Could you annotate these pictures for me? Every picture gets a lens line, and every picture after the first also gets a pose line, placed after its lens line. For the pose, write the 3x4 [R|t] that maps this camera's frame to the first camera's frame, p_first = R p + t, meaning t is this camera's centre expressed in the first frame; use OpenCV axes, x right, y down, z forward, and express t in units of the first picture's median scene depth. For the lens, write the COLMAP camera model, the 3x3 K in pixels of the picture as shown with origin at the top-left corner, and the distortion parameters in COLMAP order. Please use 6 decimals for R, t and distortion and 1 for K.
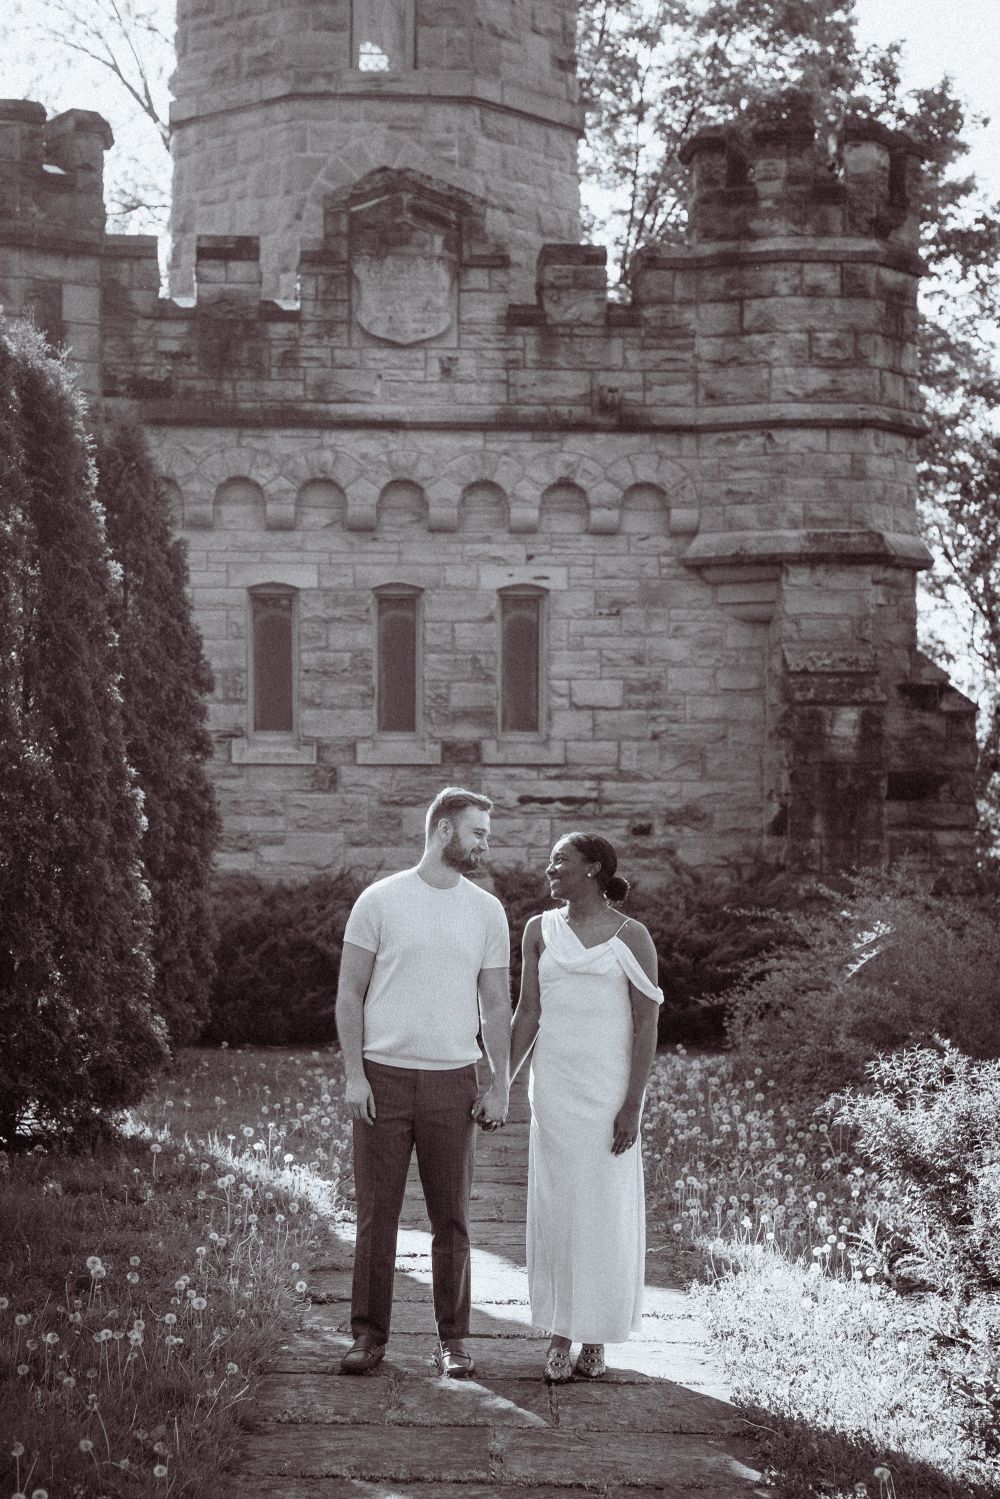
lens RADIAL K [[2720.7, 0, 379.9], [0, 2720.7, 918.4], [0, 0, 1]] dist [-0.019980, 0.084419]
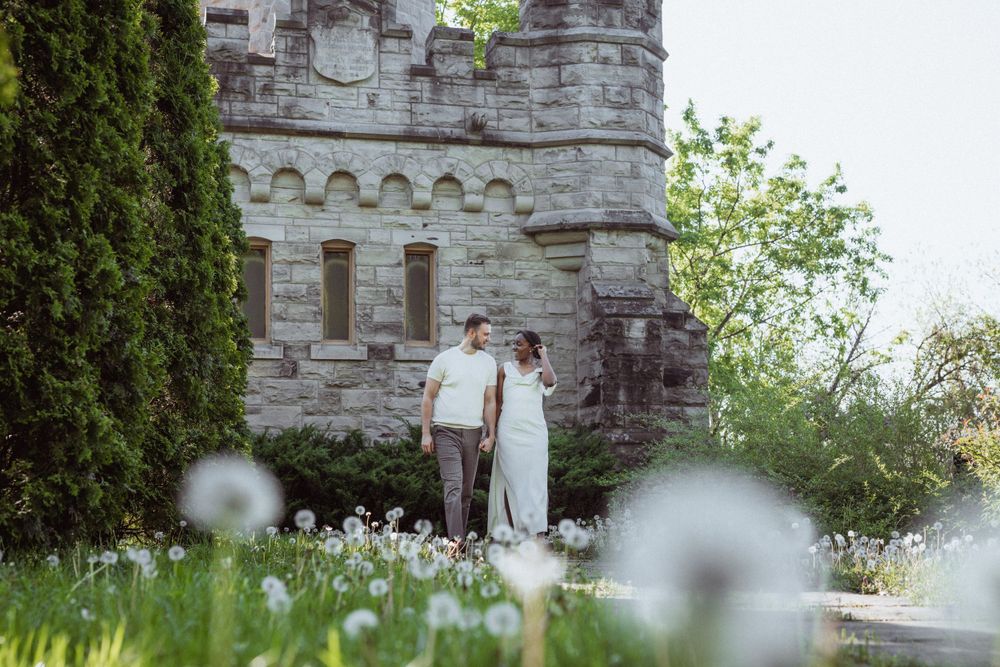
lens RADIAL K [[1438.0, 0, 495.6], [0, 1438.0, 331.5], [0, 0, 1]] dist [0.008491, -0.023401]
pose [[0.982484, 0.010227, 0.186067, -0.055668], [0.019549, 0.987327, -0.157492, 0.053766], [-0.185320, 0.158371, 0.969833, 0.224984]]
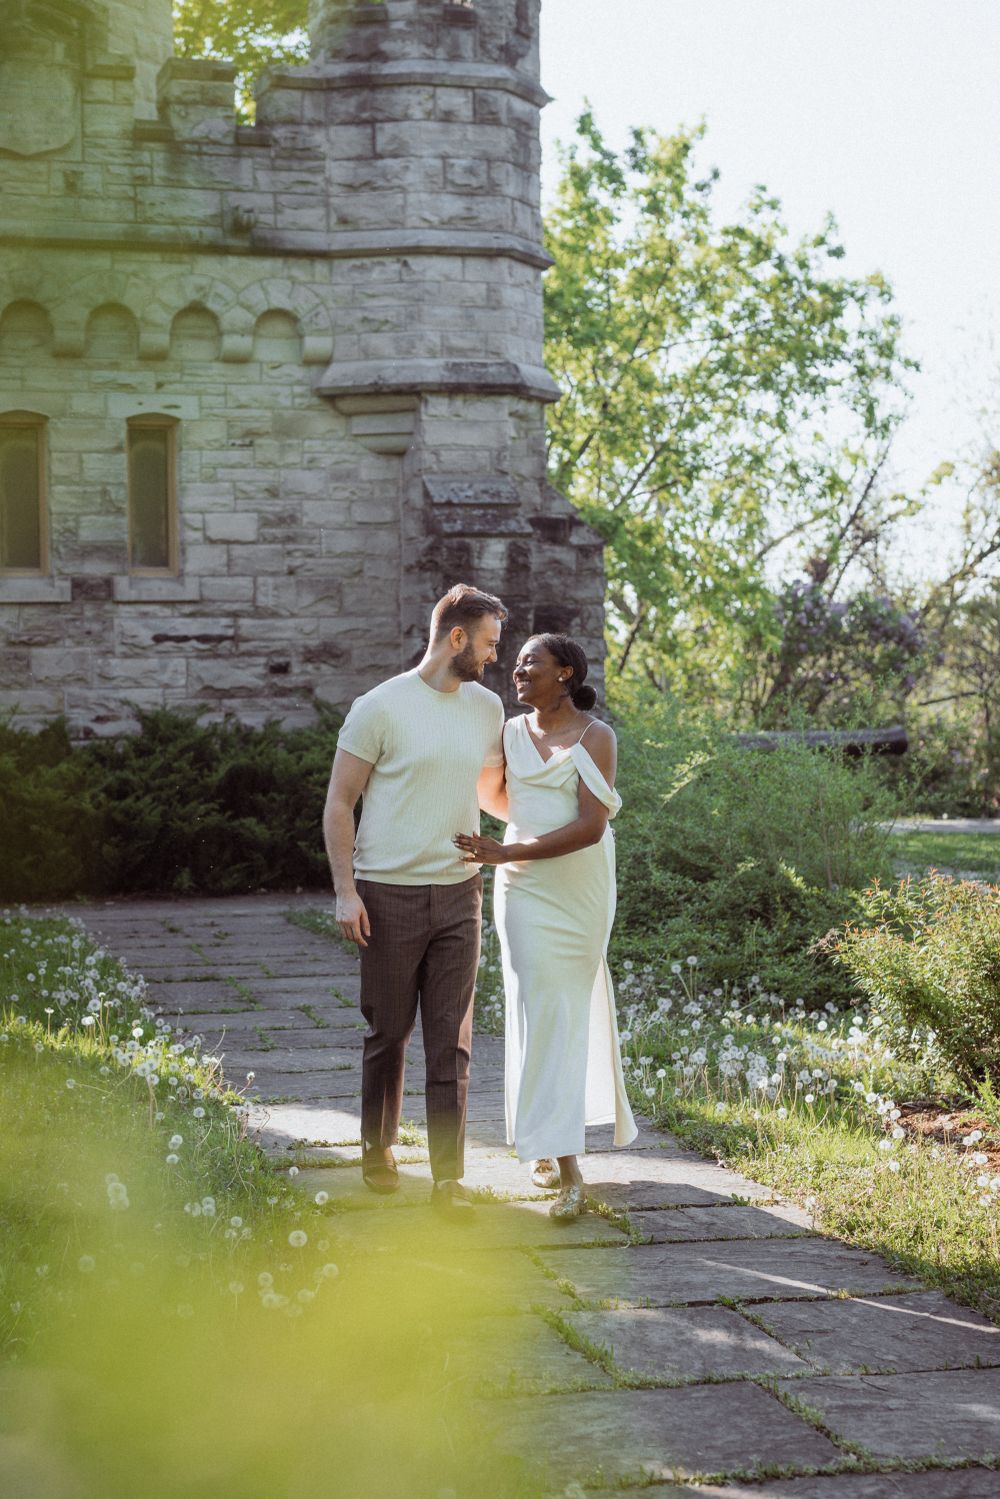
lens RADIAL K [[2527.9, 0, 439.8], [0, 2527.9, 751.6], [0, 0, 1]] dist [-0.001559, 0.061366]
pose [[0.968682, -0.021944, 0.247334, -0.072943], [0.024215, 0.999688, -0.006141, 0.004180], [-0.247122, 0.011938, 0.968911, 0.116764]]
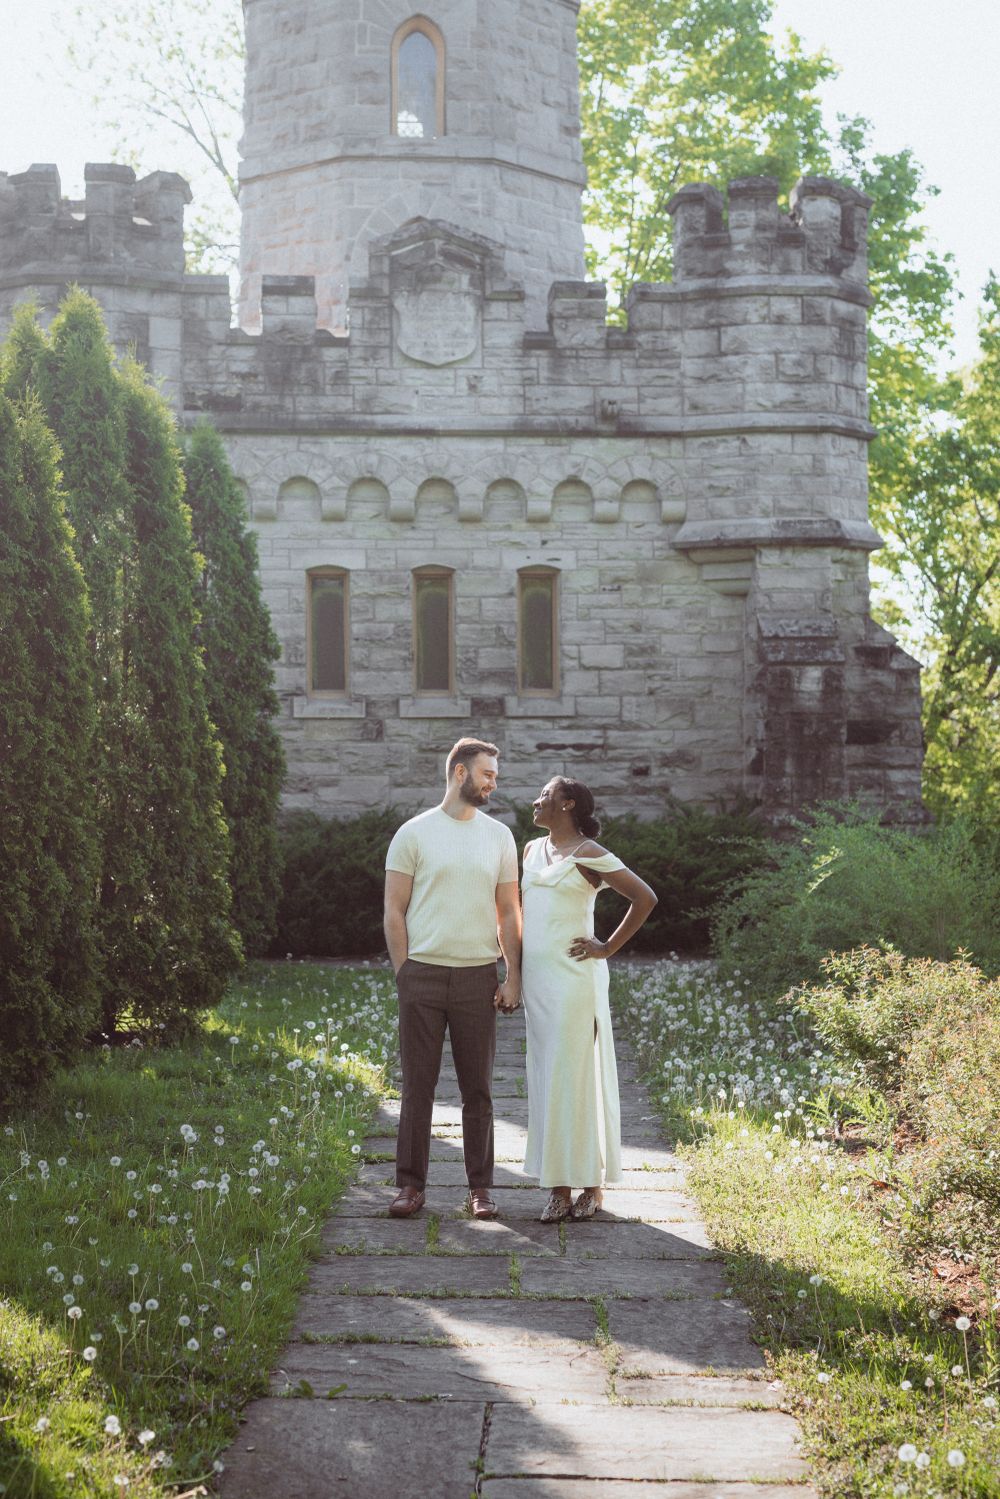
lens RADIAL K [[2367.9, 0, 464.1], [0, 2367.9, 746.3], [0, 0, 1]] dist [-0.023265, -0.012579]
pose [[0.999803, -0.007406, 0.018425, 0.000468], [0.008193, 0.999040, -0.043029, 0.000387], [-0.018089, 0.043171, 0.998904, -0.028327]]
